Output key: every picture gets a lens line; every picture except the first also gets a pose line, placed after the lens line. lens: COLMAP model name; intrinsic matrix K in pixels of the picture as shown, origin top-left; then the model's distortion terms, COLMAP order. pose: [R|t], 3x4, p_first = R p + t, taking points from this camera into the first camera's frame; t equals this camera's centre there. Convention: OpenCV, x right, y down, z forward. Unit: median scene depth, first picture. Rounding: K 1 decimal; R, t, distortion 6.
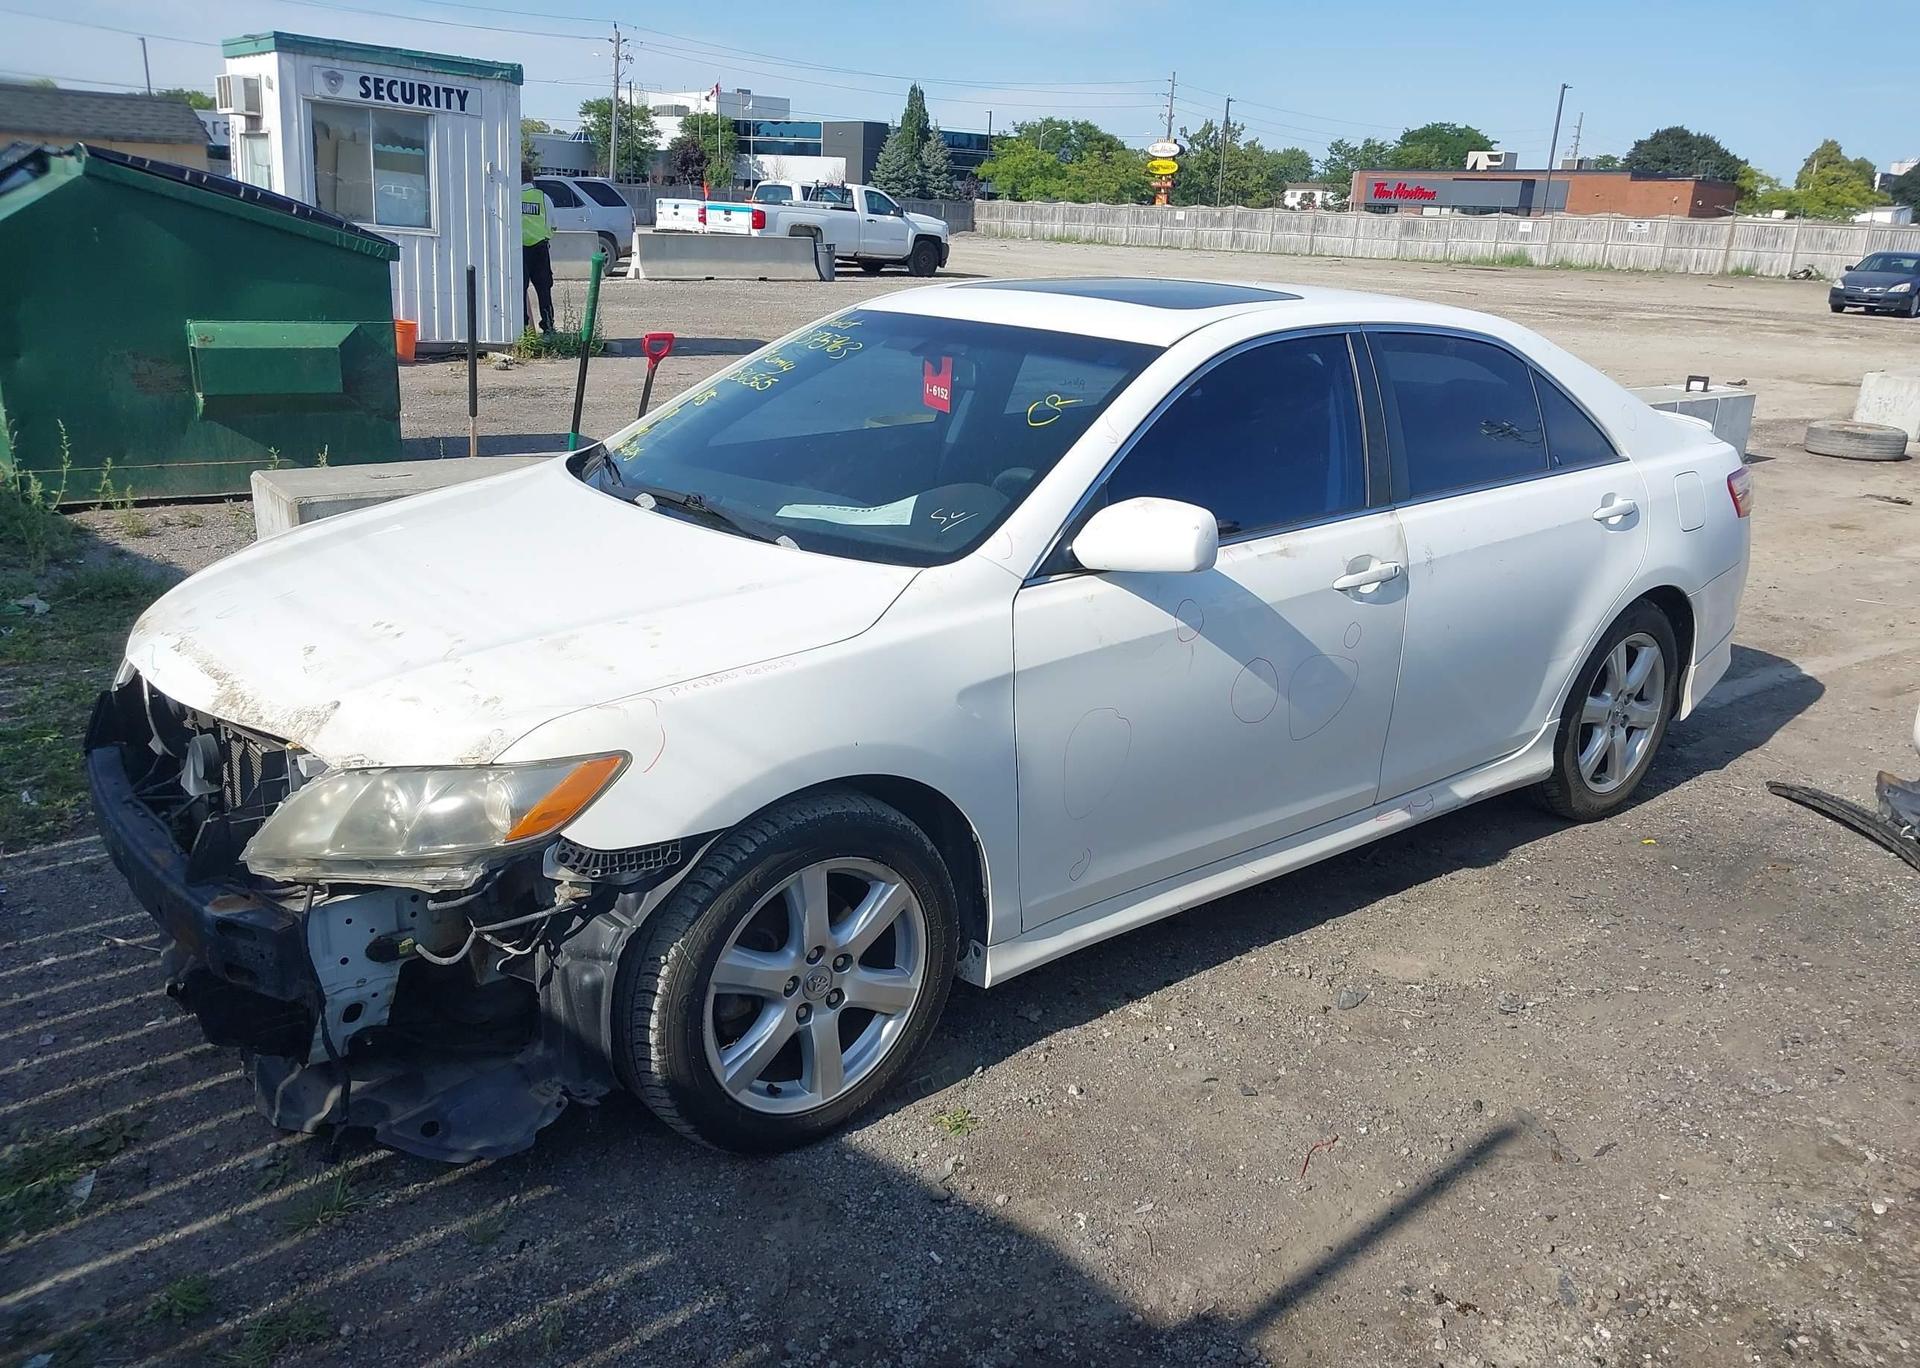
lens RADIAL K [[1606.1, 0, 934.8], [0, 1606.1, 663.1], [0, 0, 1]] dist [0.035875, -0.012680]
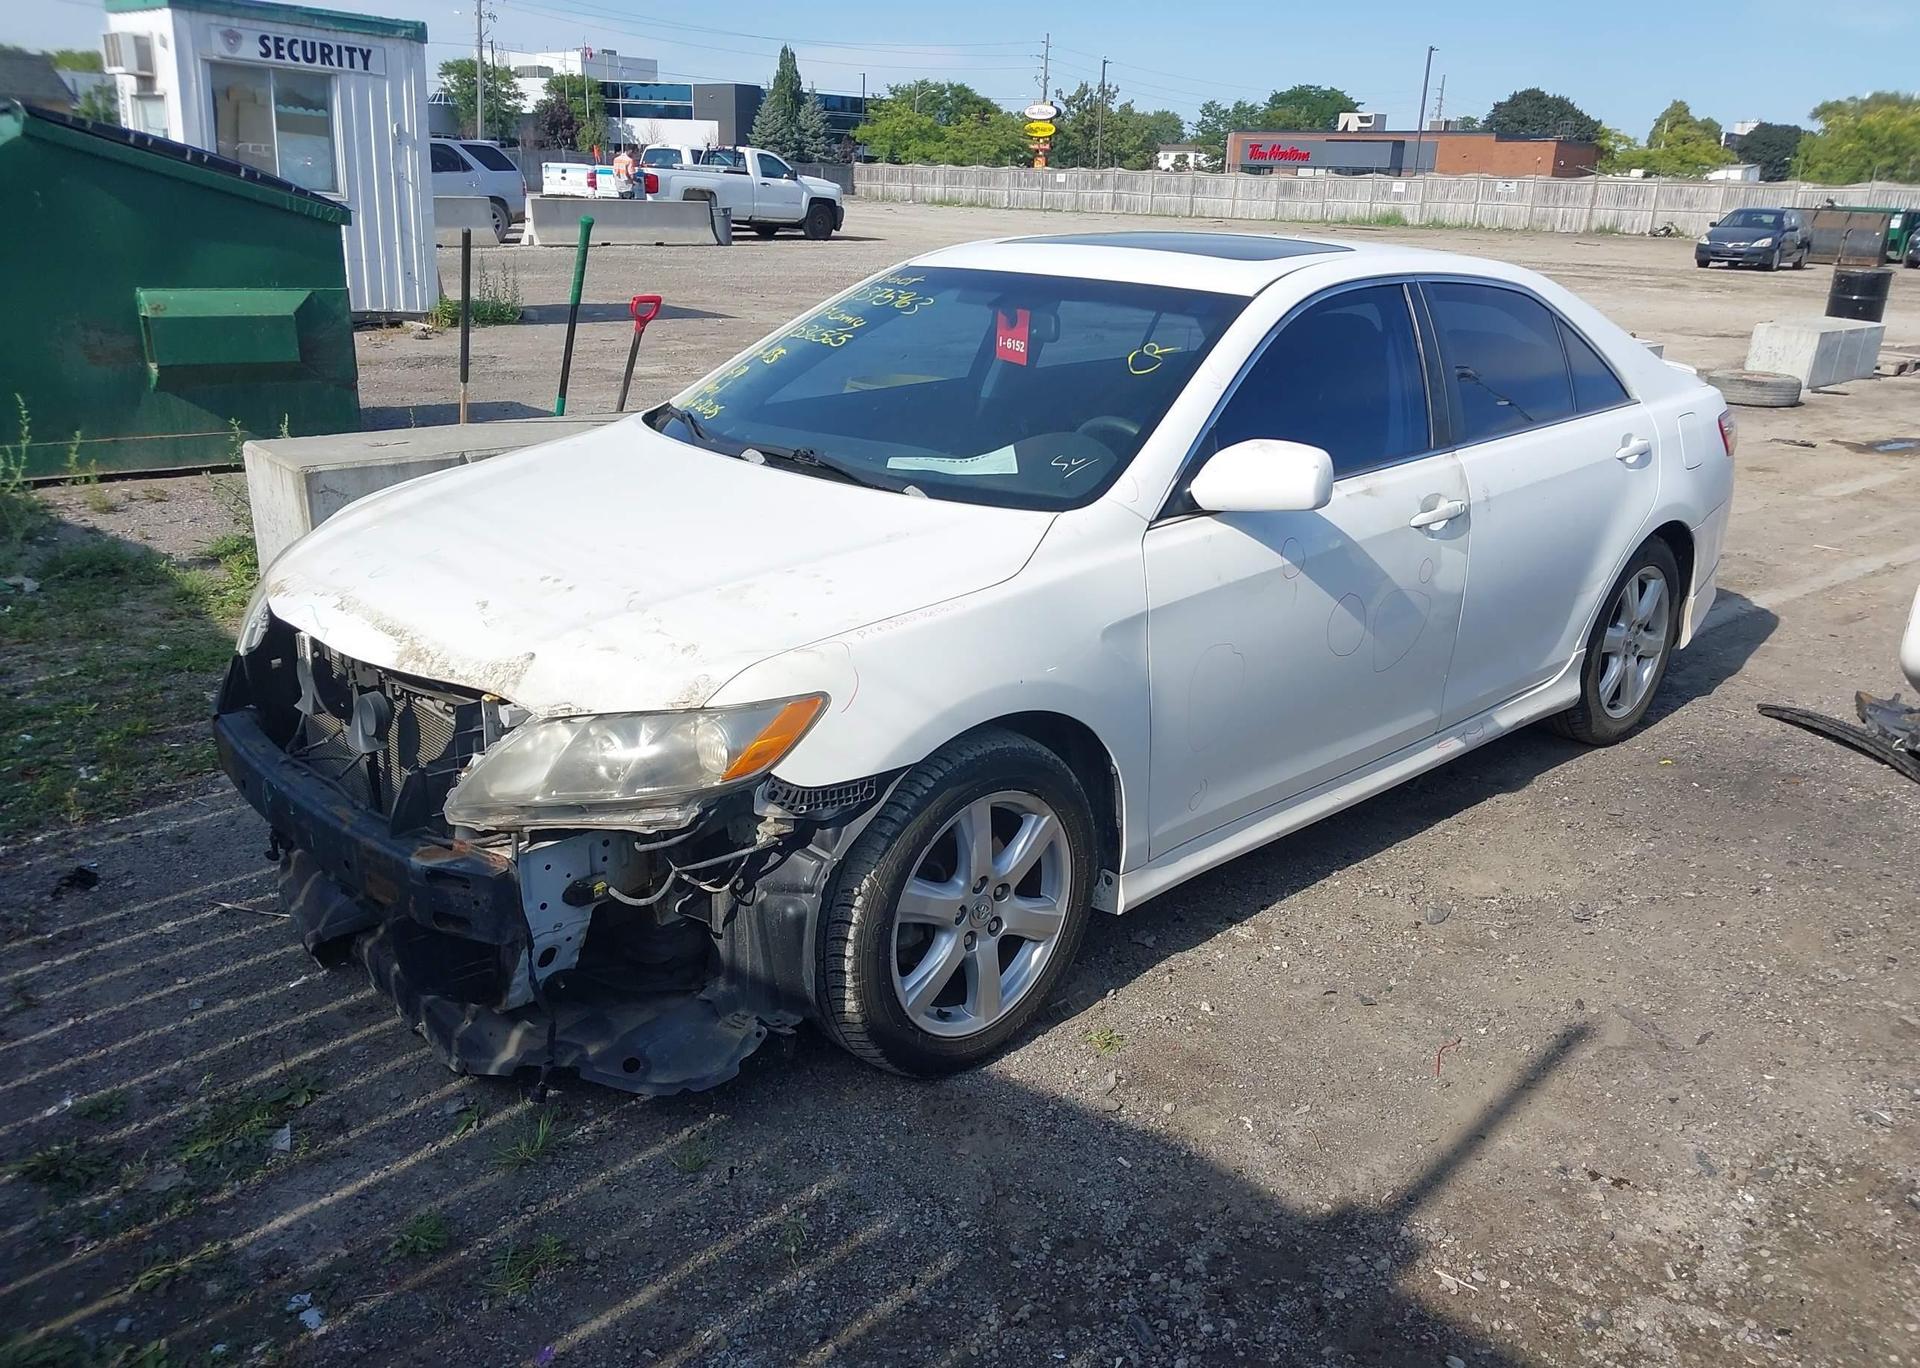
lens RADIAL K [[1599.7, 0, 930.3], [0, 1599.7, 680.8], [0, 0, 1]] dist [0.036757, -0.008465]
pose [[0.996786, -0.029690, 0.074410, -0.117381], [0.027346, 0.999103, 0.032326, 0.009382], [-0.075303, -0.030187, 0.996704, -0.017377]]
